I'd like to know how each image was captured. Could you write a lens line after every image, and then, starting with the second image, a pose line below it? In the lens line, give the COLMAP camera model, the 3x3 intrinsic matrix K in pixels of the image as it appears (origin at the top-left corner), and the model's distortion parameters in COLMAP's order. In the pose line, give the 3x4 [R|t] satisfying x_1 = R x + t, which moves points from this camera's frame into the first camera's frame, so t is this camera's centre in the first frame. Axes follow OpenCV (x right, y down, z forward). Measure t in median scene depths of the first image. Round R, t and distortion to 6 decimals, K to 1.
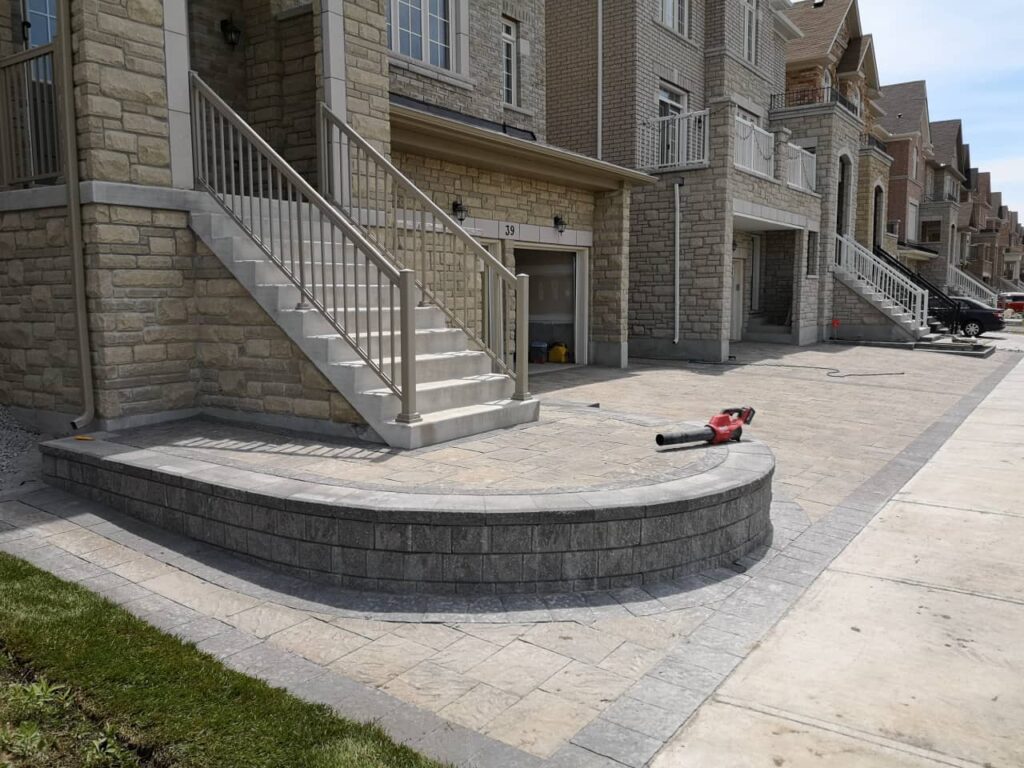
lens RADIAL K [[812.2, 0, 512.0], [0, 812.2, 384.0], [0, 0, 1]] dist [0.030244, -0.042833]
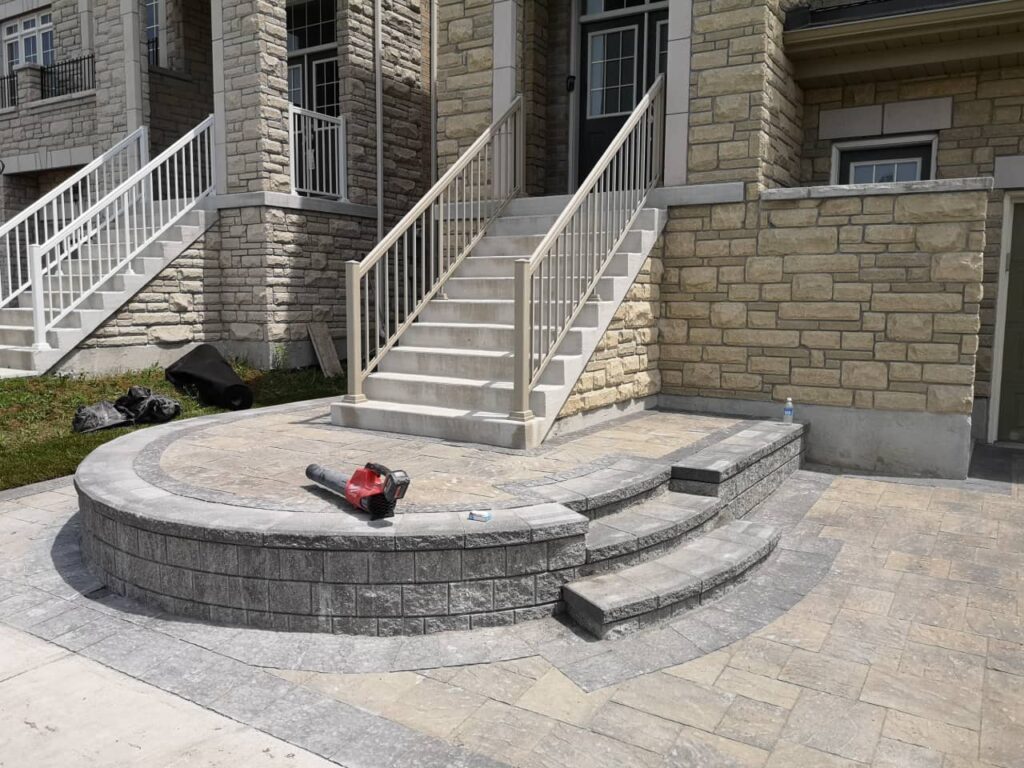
lens RADIAL K [[812.2, 0, 512.0], [0, 812.2, 384.0], [0, 0, 1]] dist [0.030244, -0.042833]
pose [[0.052803, 0.117576, -0.991659, 0.908959], [-0.120253, 0.986567, 0.110570, -0.116455], [0.991338, 0.113412, 0.066232, 1.081874]]
